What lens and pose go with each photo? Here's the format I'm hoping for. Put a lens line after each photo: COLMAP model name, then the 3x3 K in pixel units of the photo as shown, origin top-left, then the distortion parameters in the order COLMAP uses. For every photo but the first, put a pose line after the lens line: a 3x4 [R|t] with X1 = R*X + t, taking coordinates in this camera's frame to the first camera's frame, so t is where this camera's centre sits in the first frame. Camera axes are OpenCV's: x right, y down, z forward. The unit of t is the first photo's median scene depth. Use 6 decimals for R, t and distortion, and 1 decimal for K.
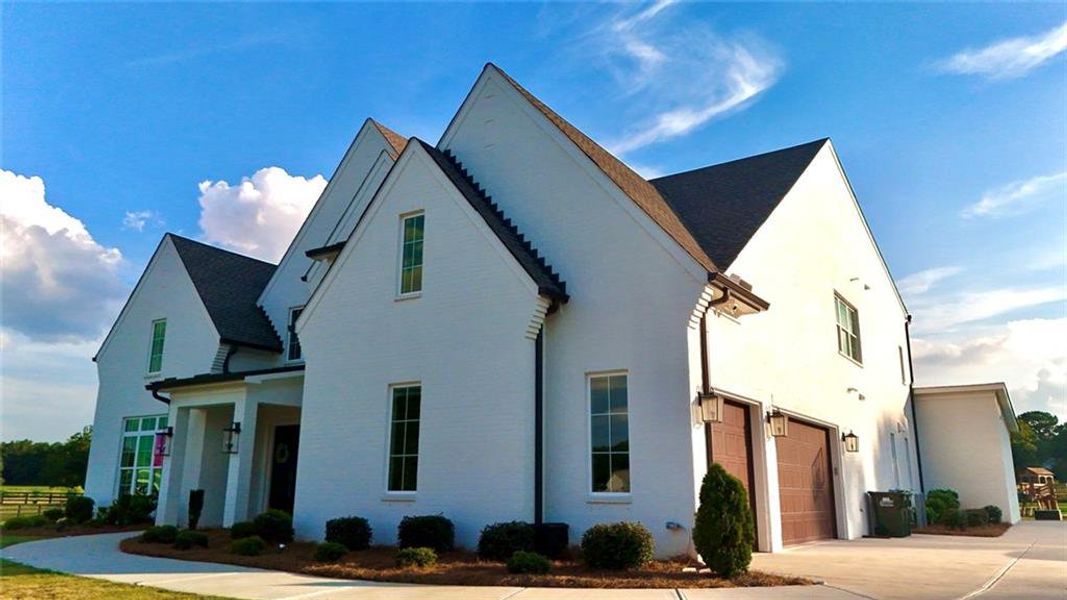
lens RADIAL K [[776.8, 0, 533.5], [0, 776.8, 300.0], [0, 0, 1]] dist [0.116022, -0.143708]
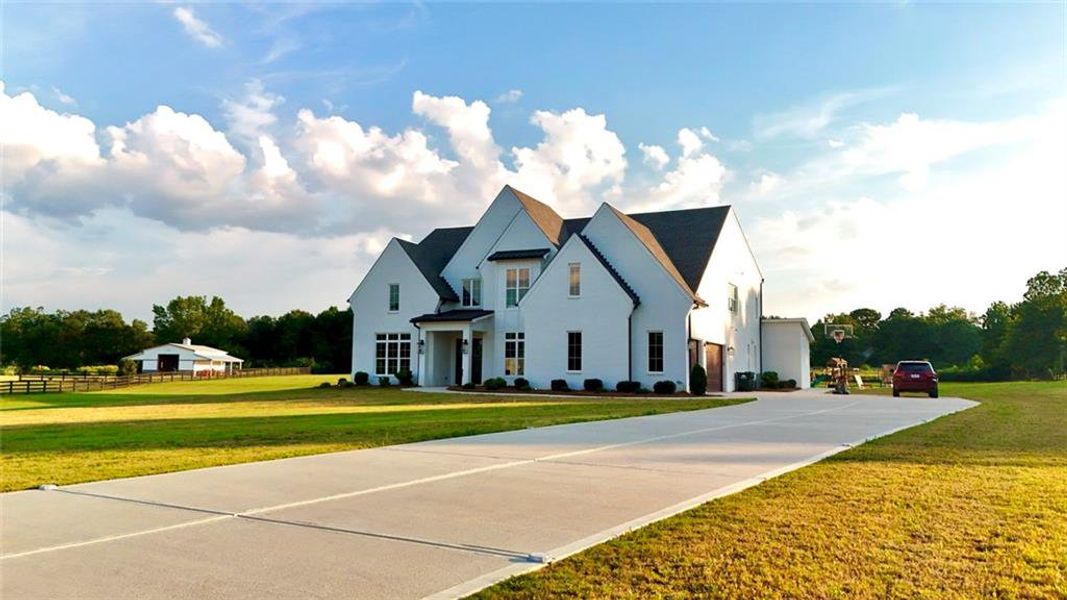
lens RADIAL K [[776.8, 0, 533.5], [0, 776.8, 300.0], [0, 0, 1]] dist [0.116022, -0.143708]
pose [[0.988527, 0.018676, 0.149888, -0.512855], [-0.040011, 0.989255, 0.140620, -0.265983], [-0.145651, -0.145004, 0.978652, -1.130476]]
